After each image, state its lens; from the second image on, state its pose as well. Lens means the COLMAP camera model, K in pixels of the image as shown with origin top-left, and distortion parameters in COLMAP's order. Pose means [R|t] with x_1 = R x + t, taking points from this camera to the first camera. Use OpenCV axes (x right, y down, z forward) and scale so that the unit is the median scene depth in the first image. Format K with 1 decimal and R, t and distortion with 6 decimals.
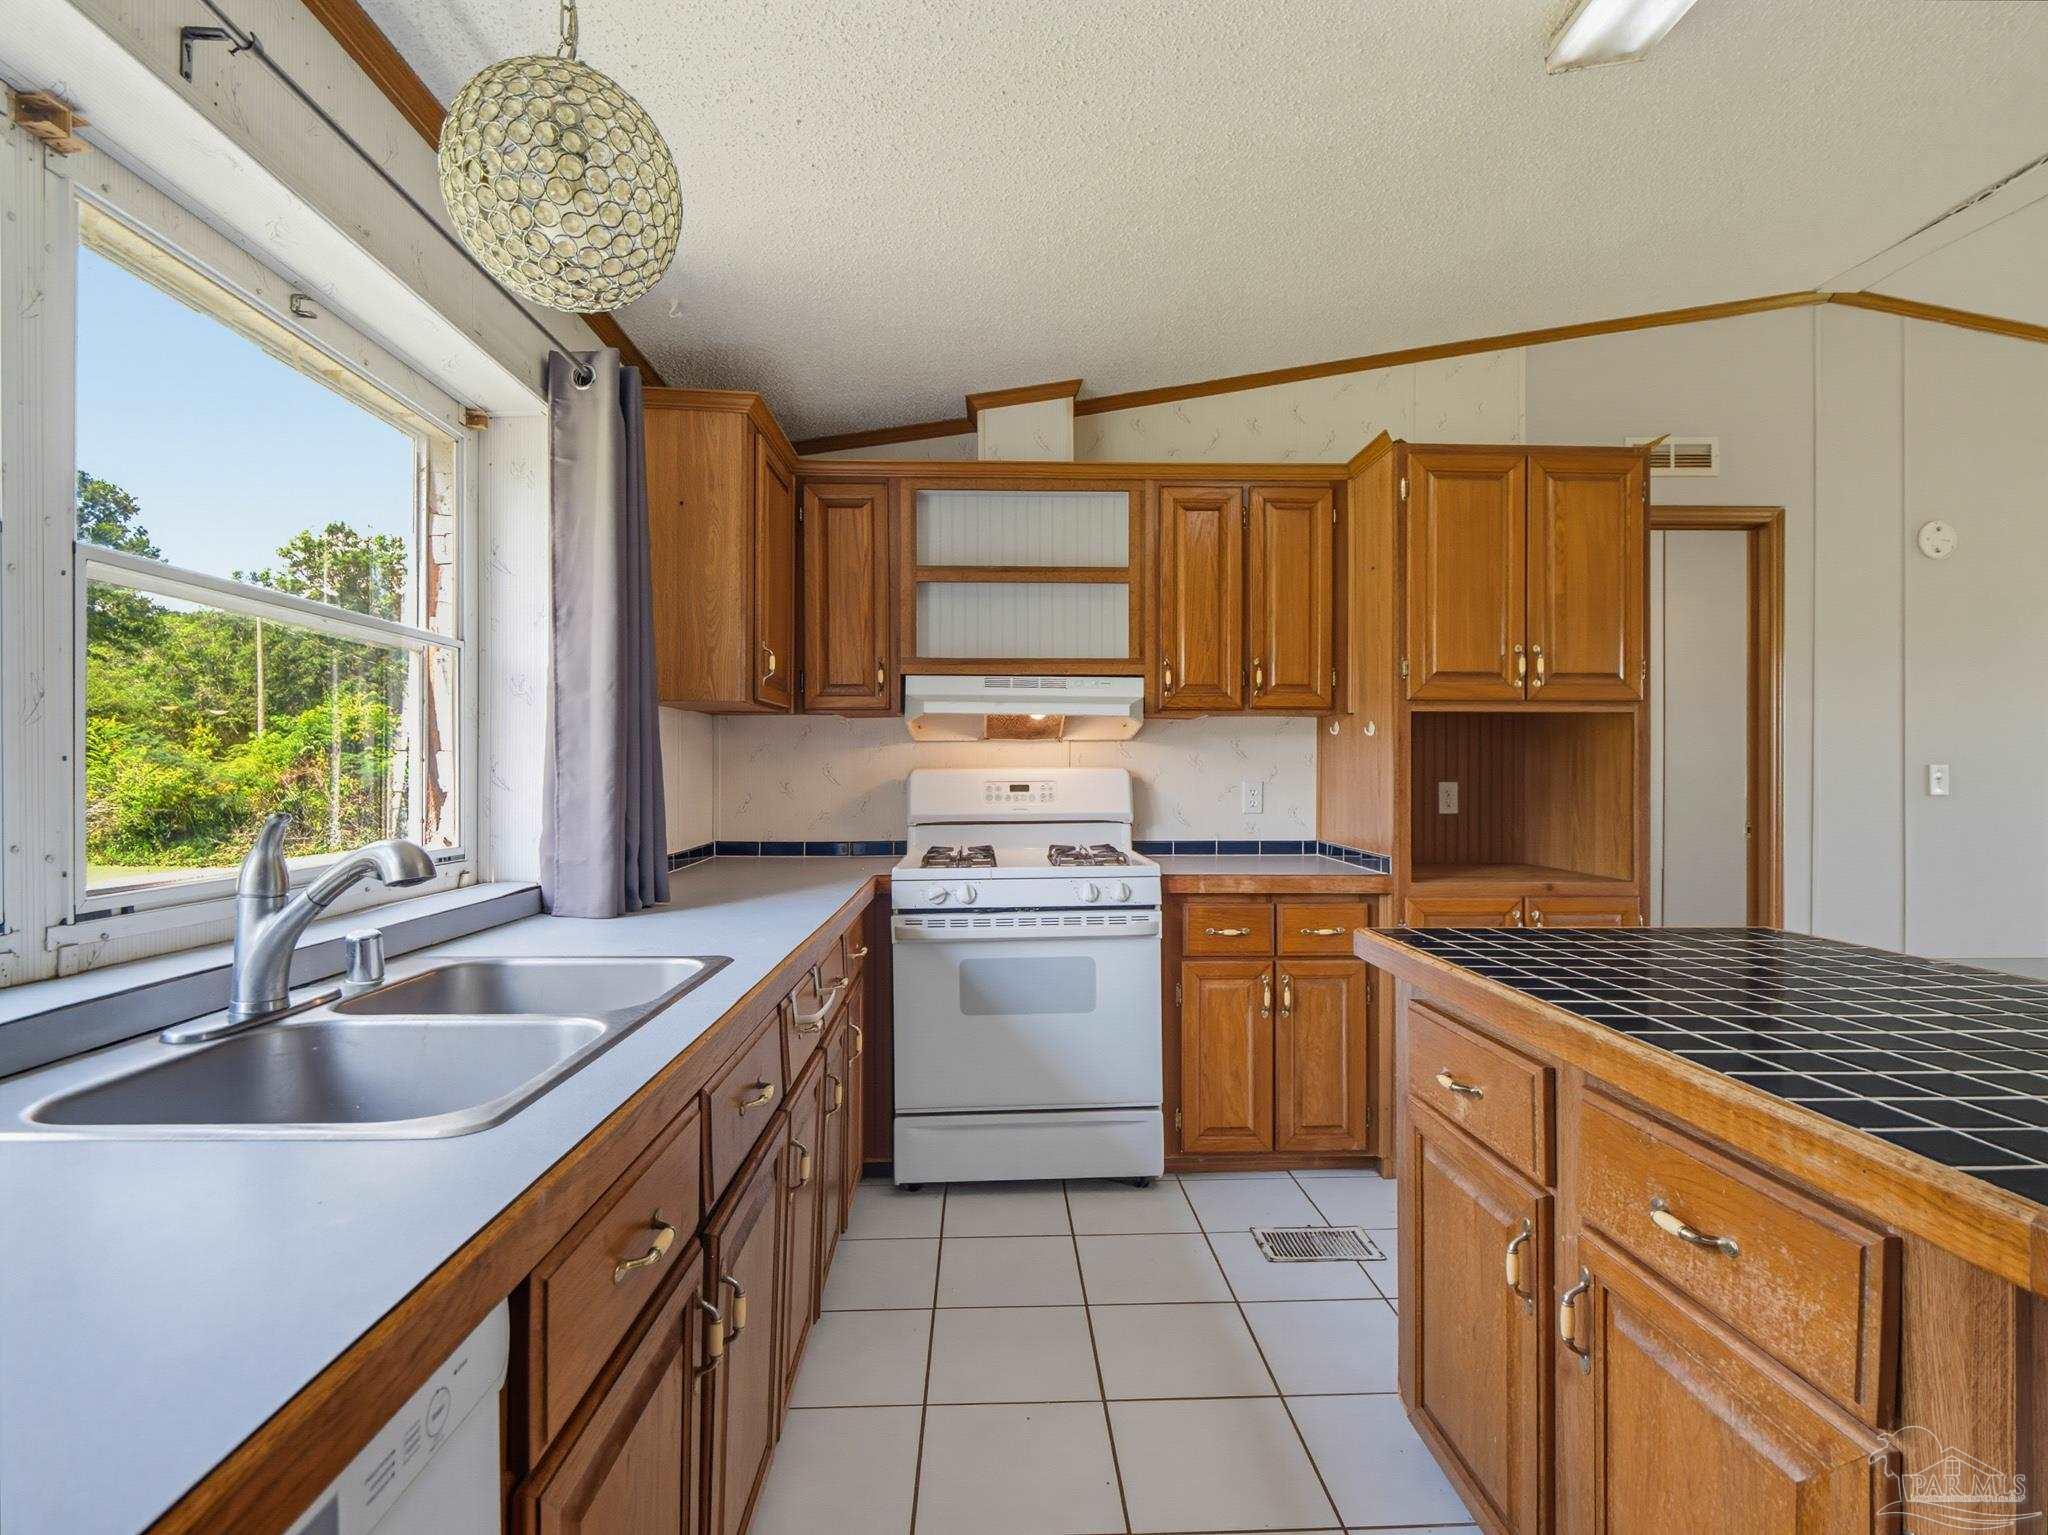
lens RADIAL K [[1032.4, 0, 1016.8], [0, 1032.4, 762.5], [0, 0, 1]] dist [-0.020854, -0.000322]
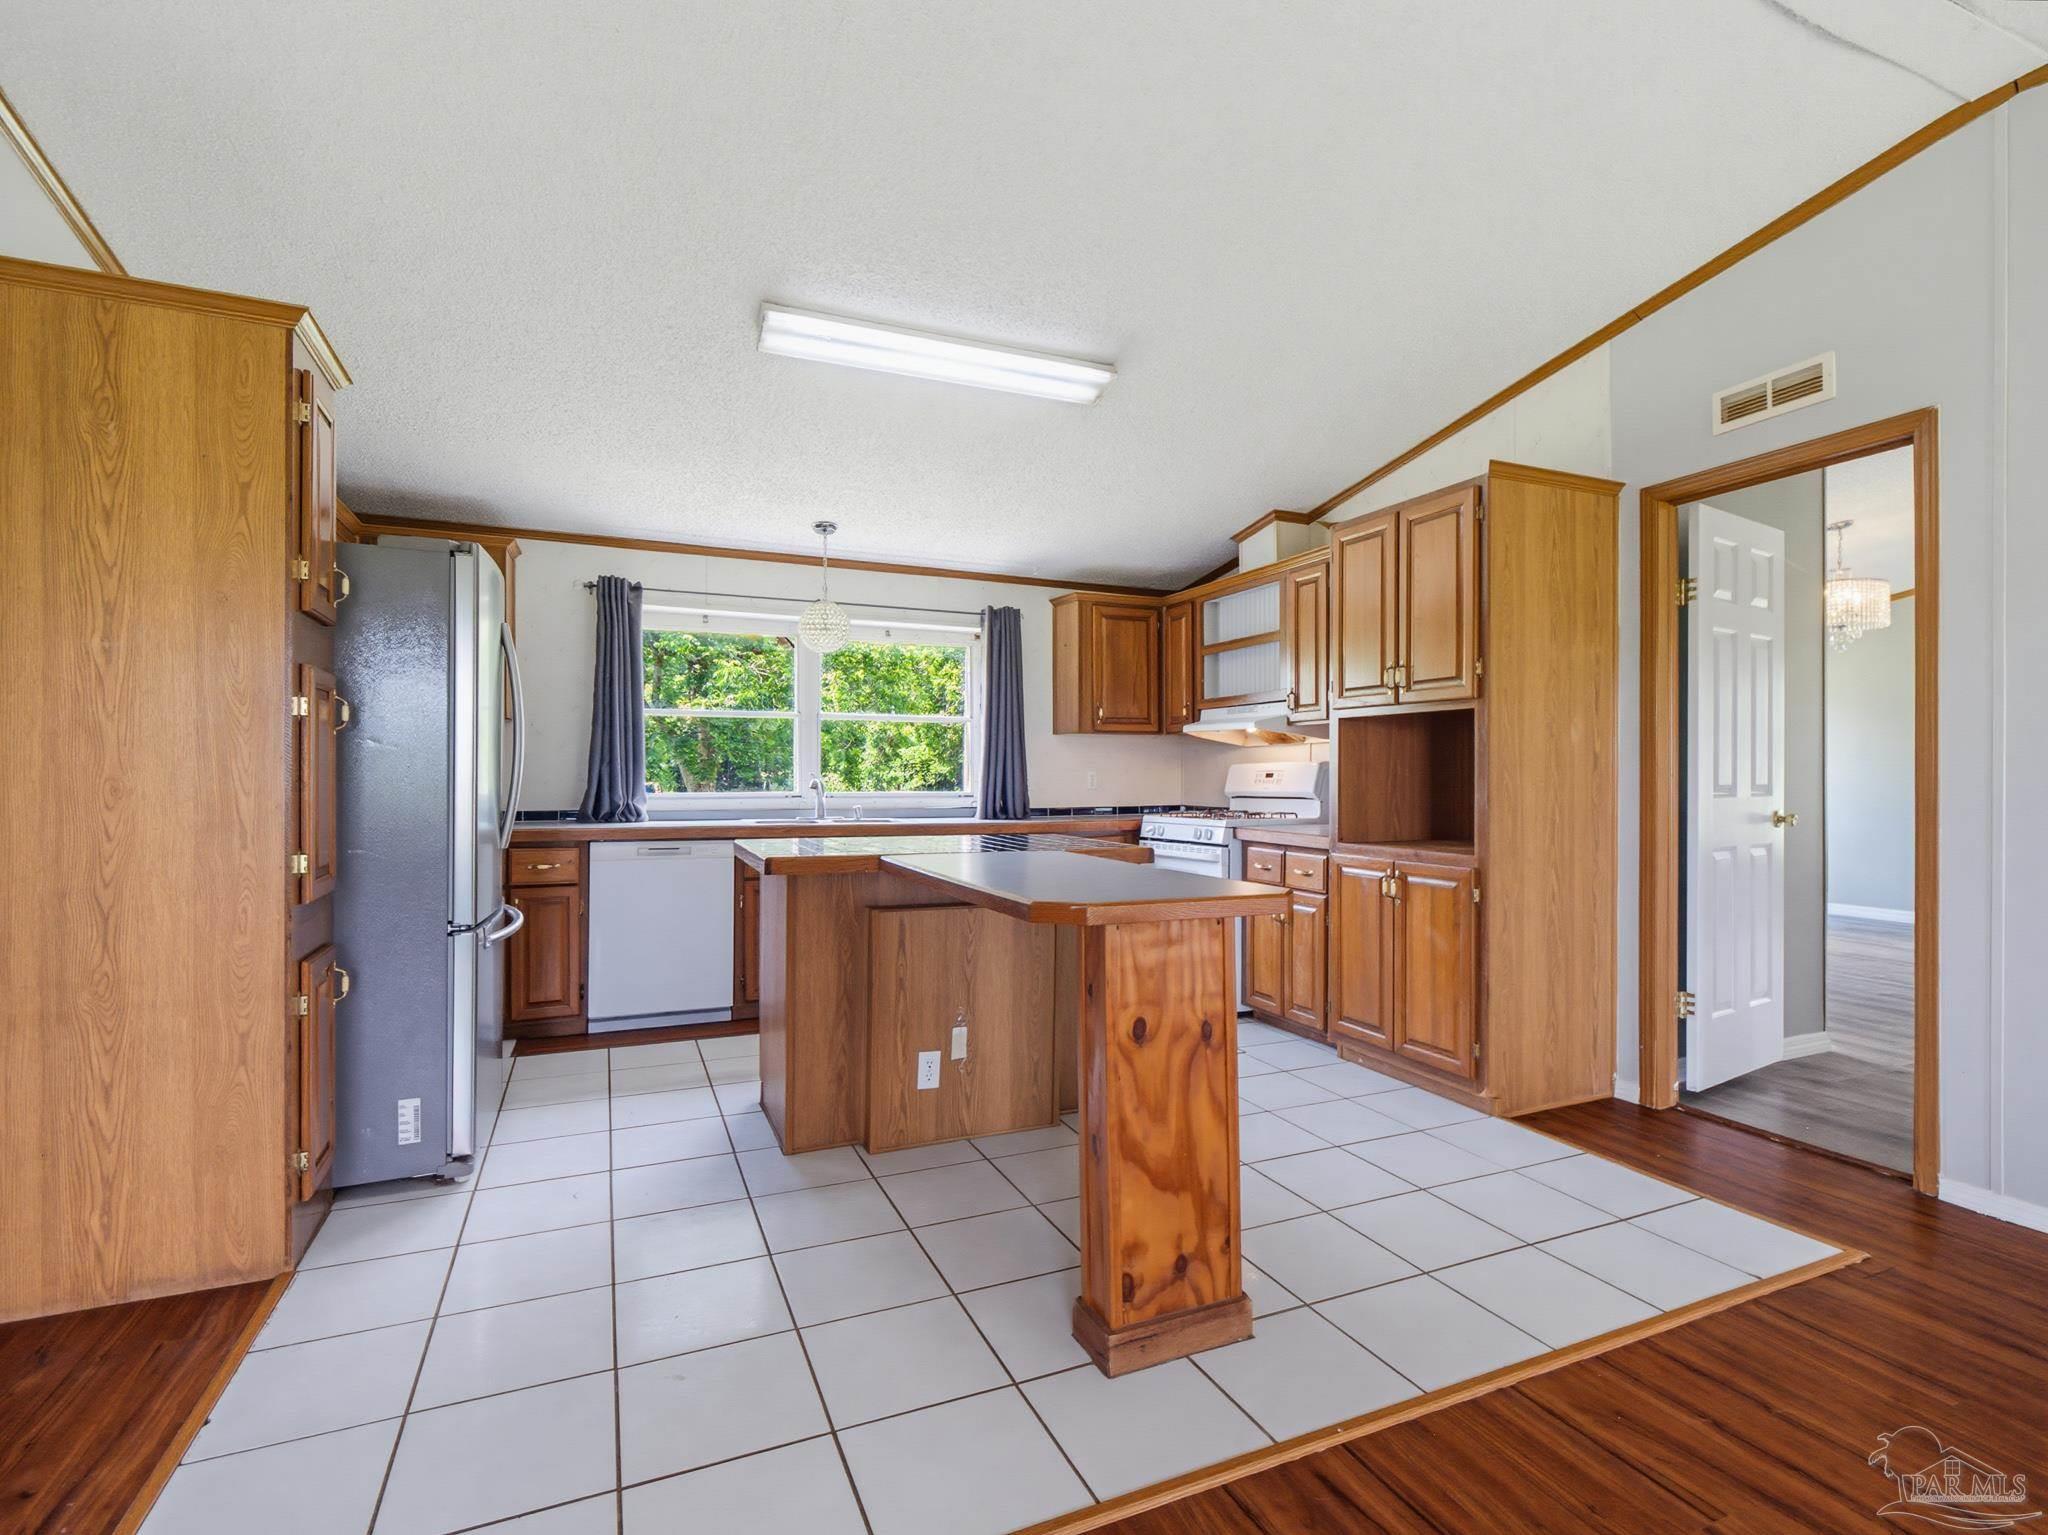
lens RADIAL K [[977.7, 0, 1032.4], [0, 977.7, 771.4], [0, 0, 1]] dist [-0.003410, 0.000102]
pose [[0.366336, -0.002819, -0.930478, 1.257624], [0.008089, 0.999967, 0.000155, 0.015405], [0.930447, -0.007583, 0.366347, 0.119112]]
